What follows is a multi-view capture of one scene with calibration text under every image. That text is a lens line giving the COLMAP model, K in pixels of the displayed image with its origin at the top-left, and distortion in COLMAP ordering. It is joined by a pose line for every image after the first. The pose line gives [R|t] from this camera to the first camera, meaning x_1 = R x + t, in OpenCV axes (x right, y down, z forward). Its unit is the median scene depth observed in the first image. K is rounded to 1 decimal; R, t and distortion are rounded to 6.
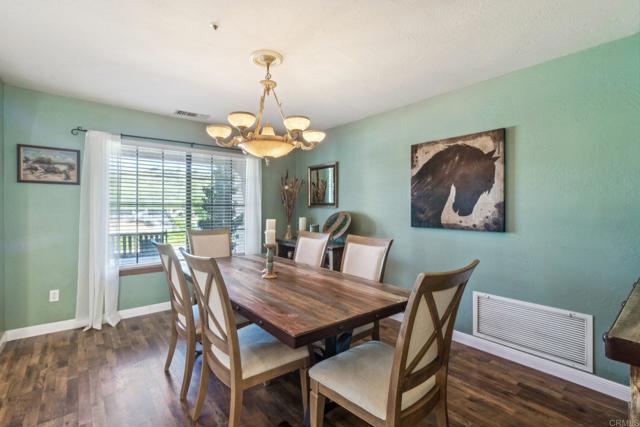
lens RADIAL K [[296.5, 0, 320.4], [0, 296.5, 210.2], [0, 0, 1]] dist [-0.002543, 0.001464]
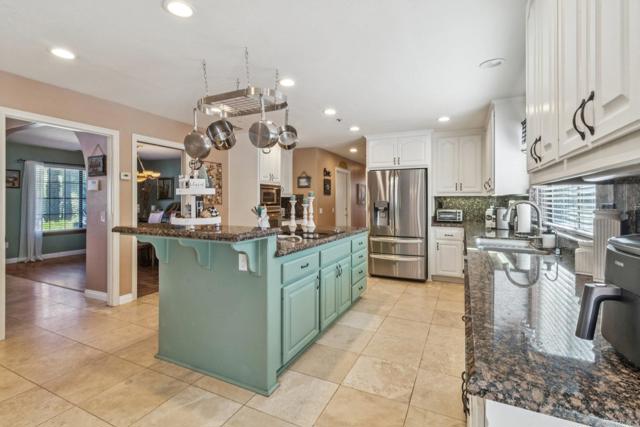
lens RADIAL K [[296.5, 0, 321.2], [0, 296.5, 200.6], [0, 0, 1]] dist [-0.002543, 0.001464]
pose [[0.906138, 0.000049, 0.422982, 0.146694], [0.000868, 0.999998, -0.001975, 0.000164], [-0.422982, 0.002157, 0.906136, -1.569255]]
